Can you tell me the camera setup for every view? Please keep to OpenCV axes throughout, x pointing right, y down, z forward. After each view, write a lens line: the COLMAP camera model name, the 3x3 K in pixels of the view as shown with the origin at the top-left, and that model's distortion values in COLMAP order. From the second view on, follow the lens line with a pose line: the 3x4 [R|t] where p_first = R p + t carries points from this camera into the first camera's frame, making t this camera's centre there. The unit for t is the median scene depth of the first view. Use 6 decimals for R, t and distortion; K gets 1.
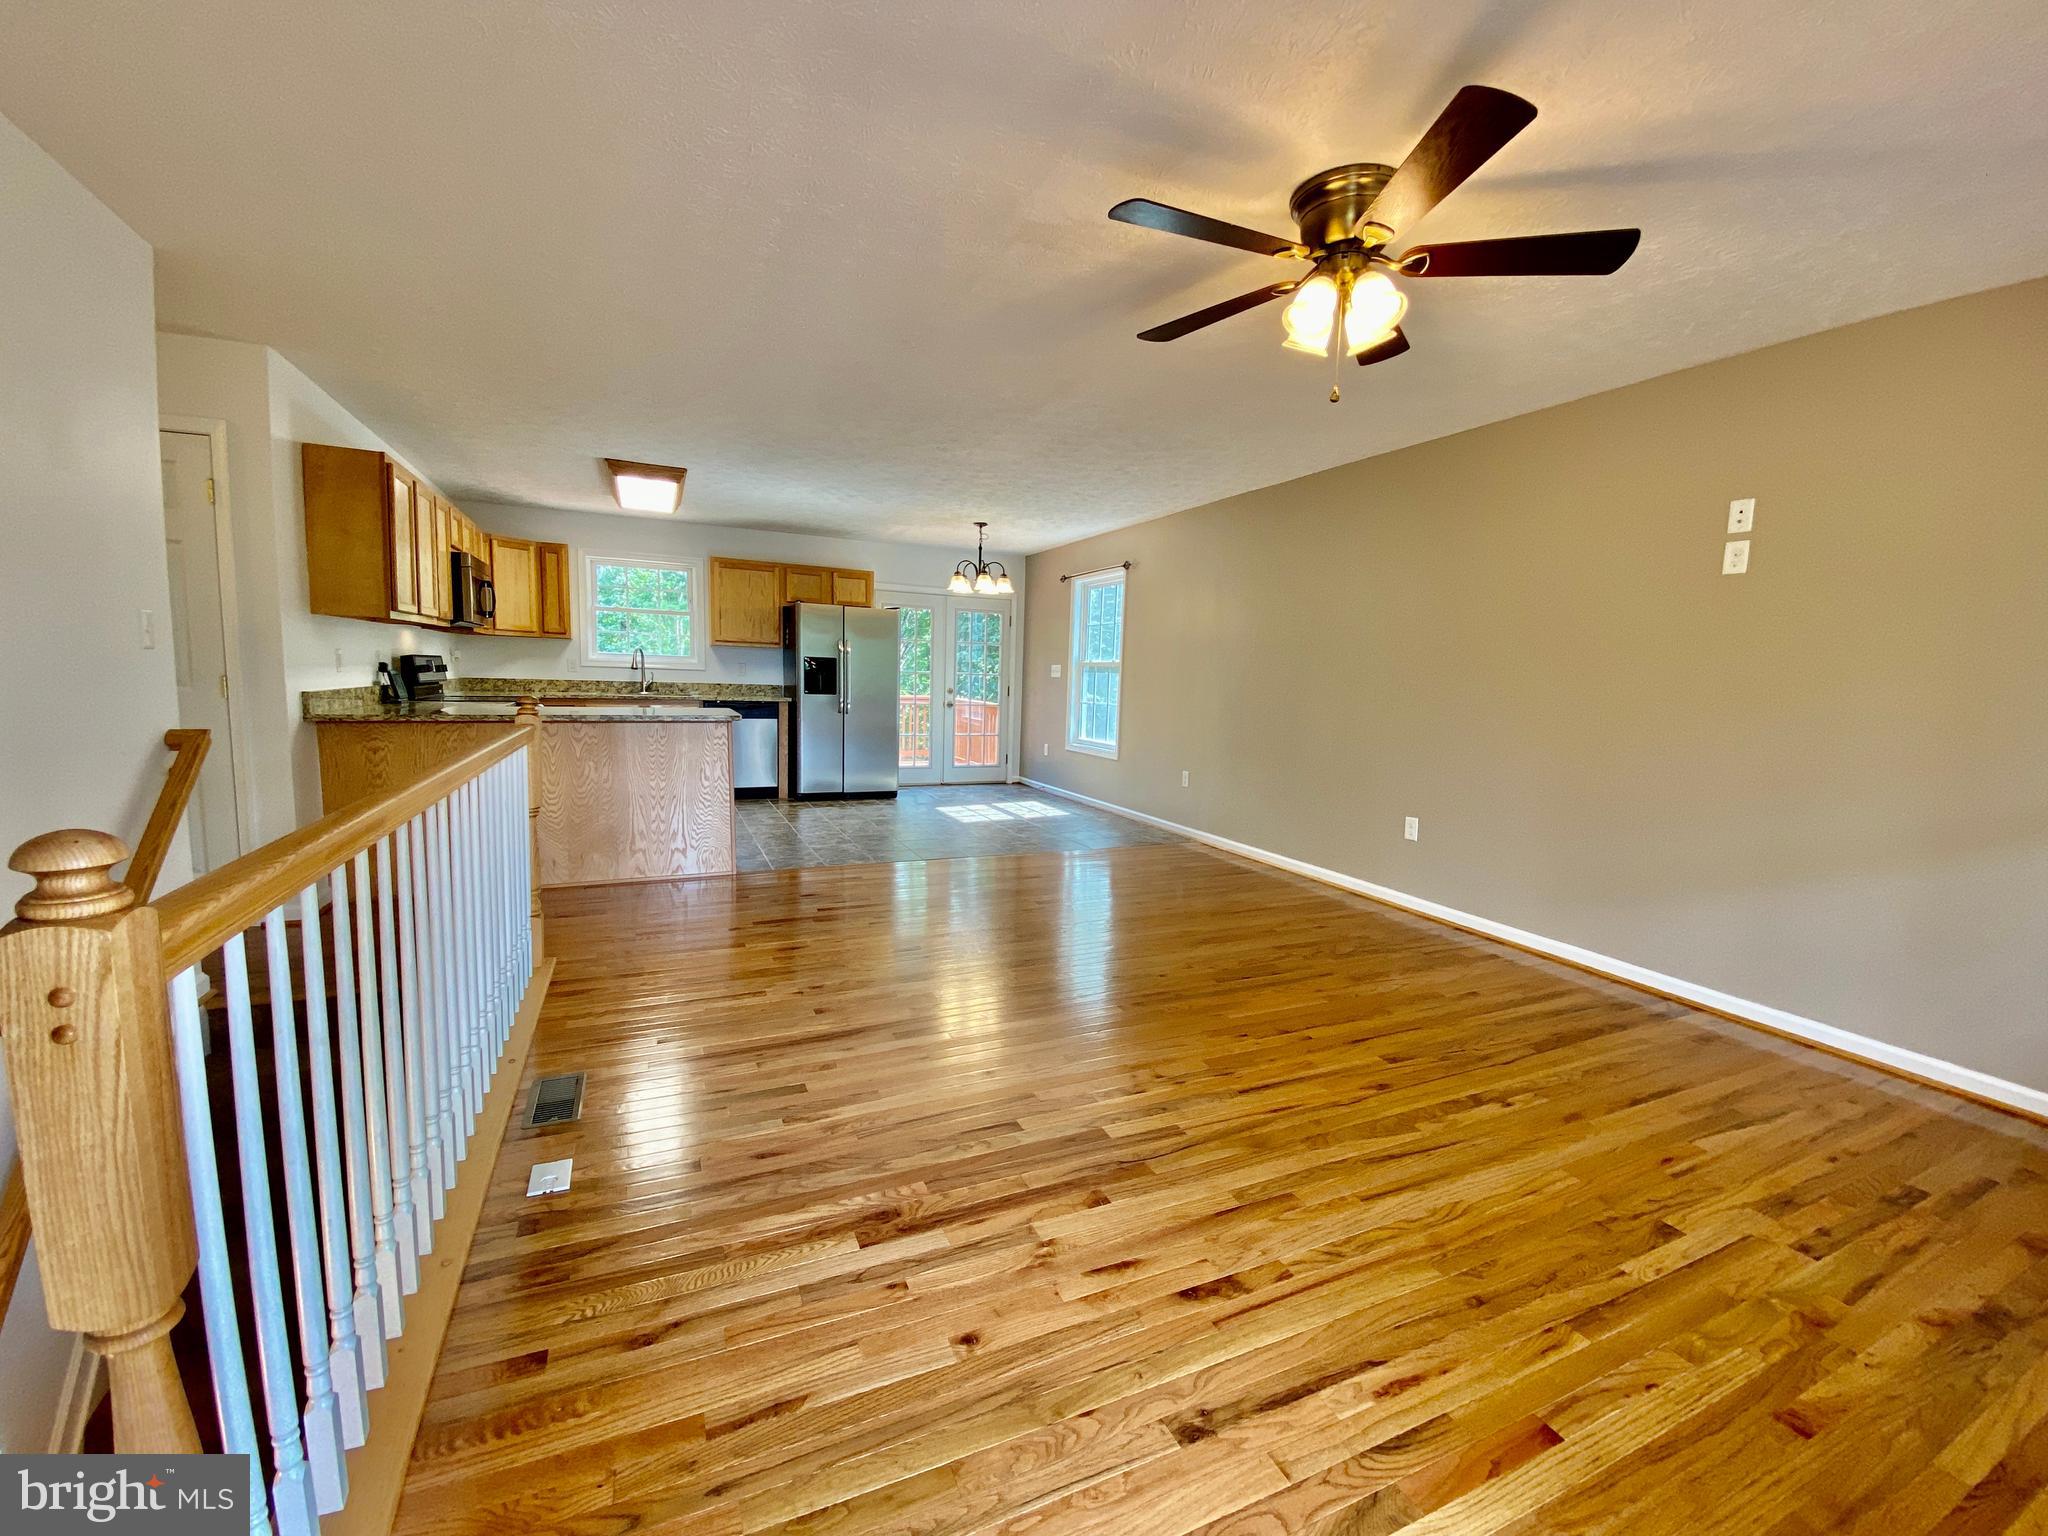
lens RADIAL K [[835.0, 0, 1027.2], [0, 835.0, 778.8], [0, 0, 1]] dist [0.014056, -0.012983]
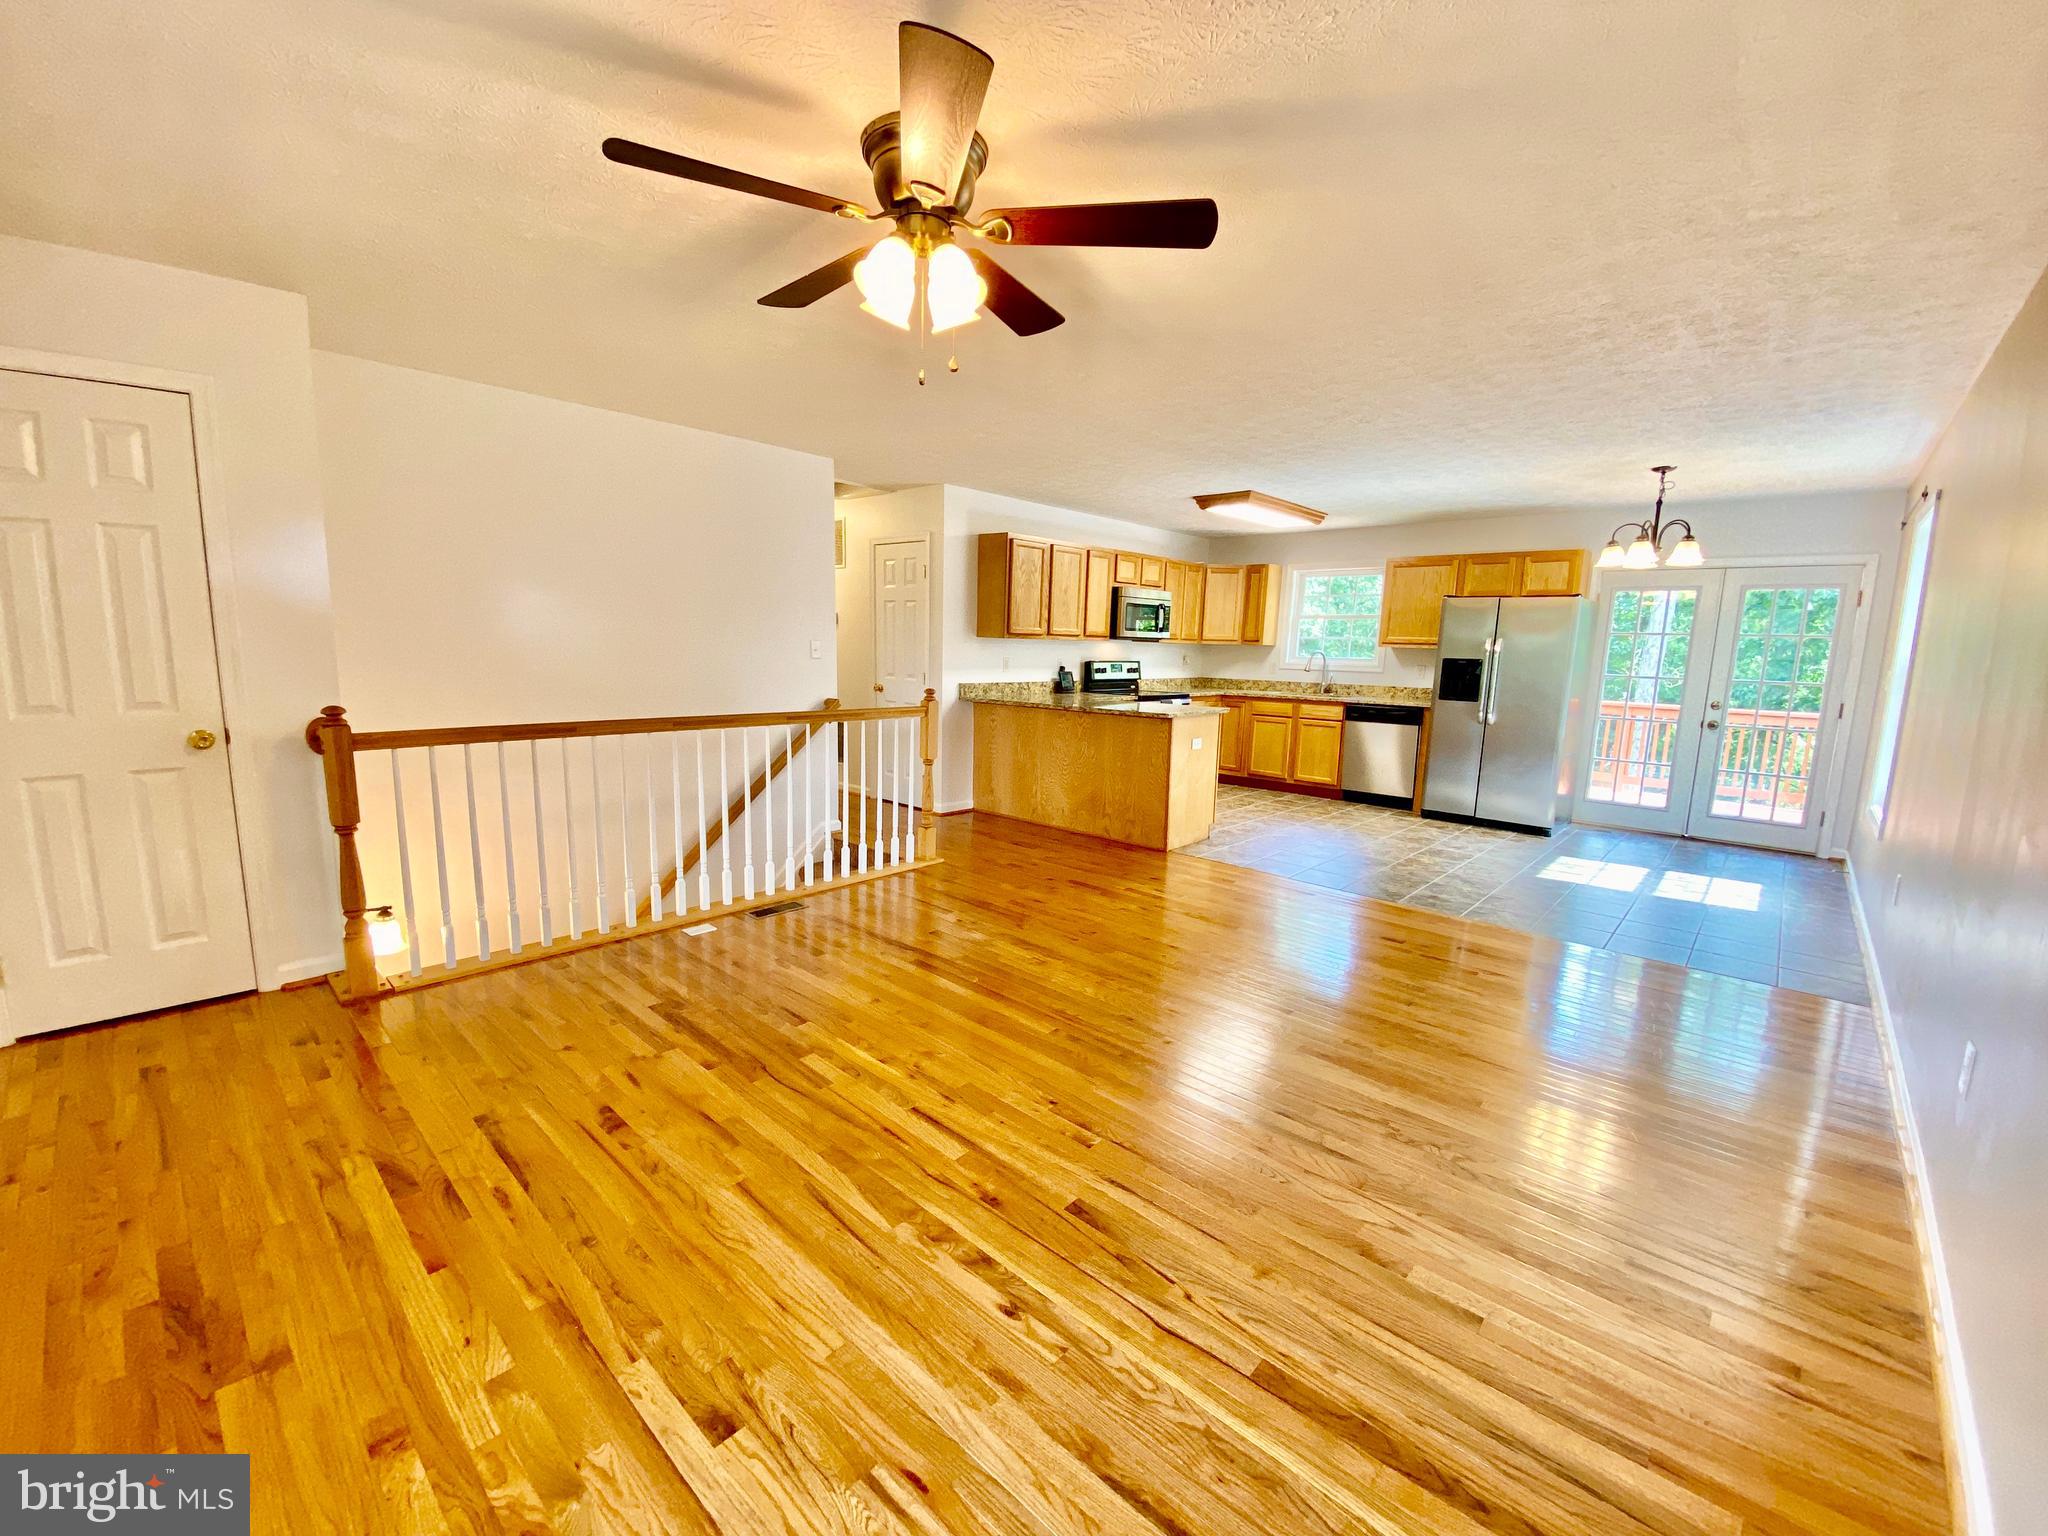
lens RADIAL K [[835.0, 0, 1015.4], [0, 835.0, 772.9], [0, 0, 1]] dist [0.014056, -0.012983]
pose [[0.382059, 0.118024, -0.916570, 1.163671], [-0.126091, 0.989193, 0.074816, -0.100620], [0.915495, 0.086988, 0.392812, 0.703718]]
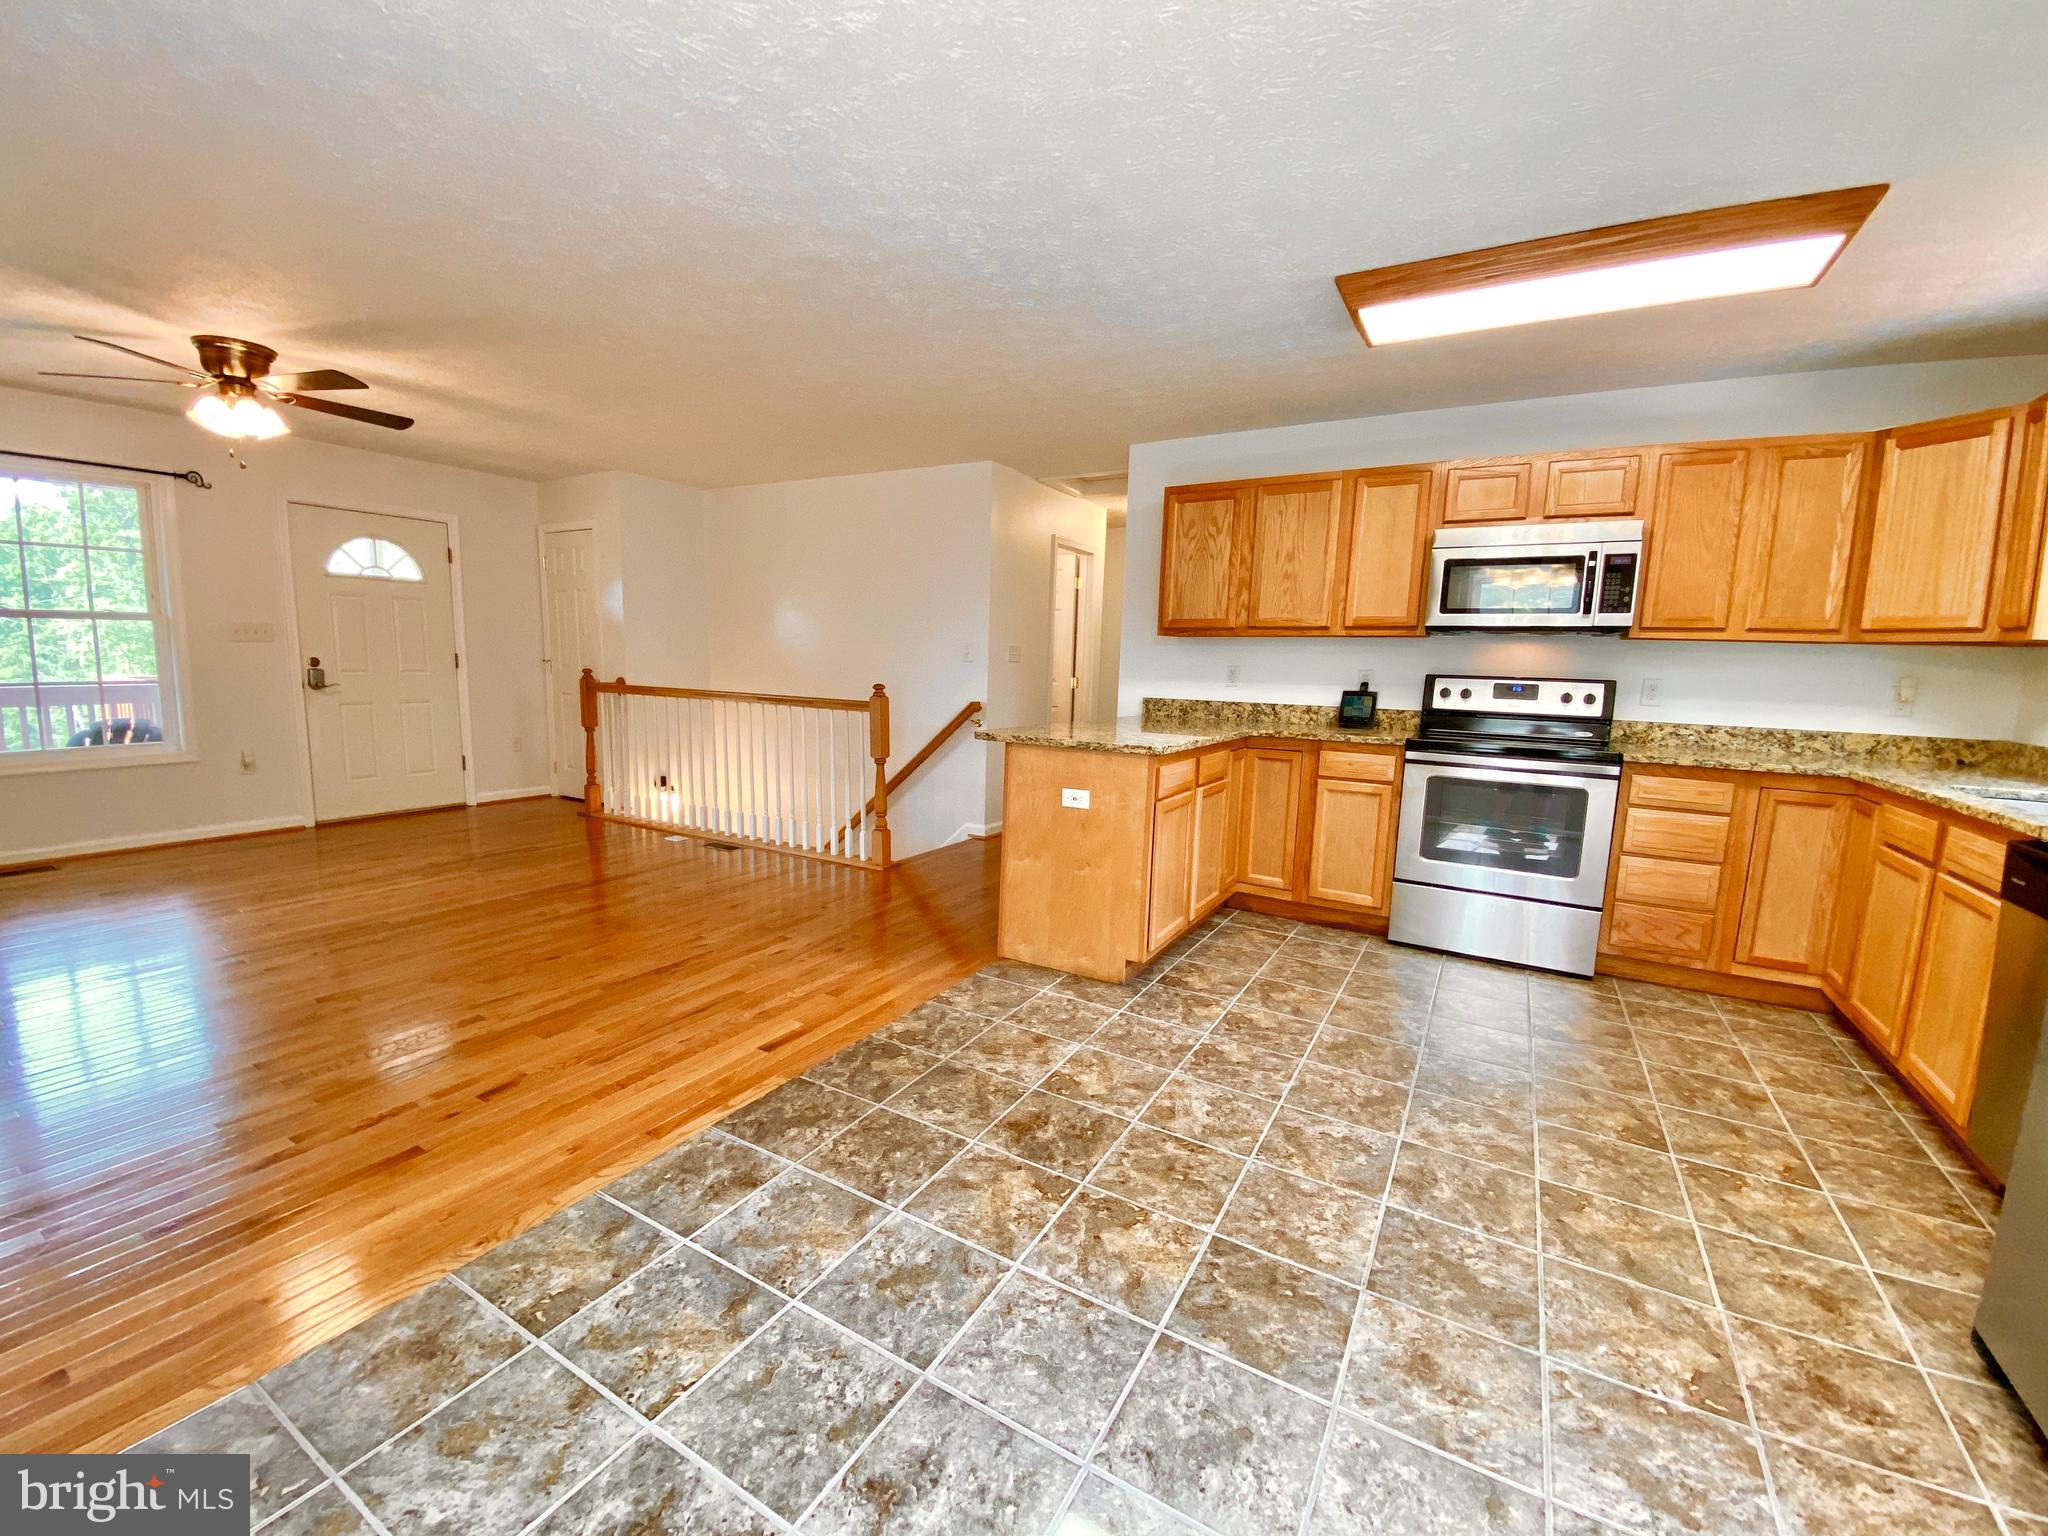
lens RADIAL K [[835.0, 0, 1014.0], [0, 835.0, 753.2], [0, 0, 1]] dist [0.014056, -0.012983]
pose [[-0.821317, 0.004496, -0.570455, 0.072374], [-0.127882, 0.973069, 0.191789, -0.371950], [0.555954, 0.230470, -0.798623, 2.993212]]
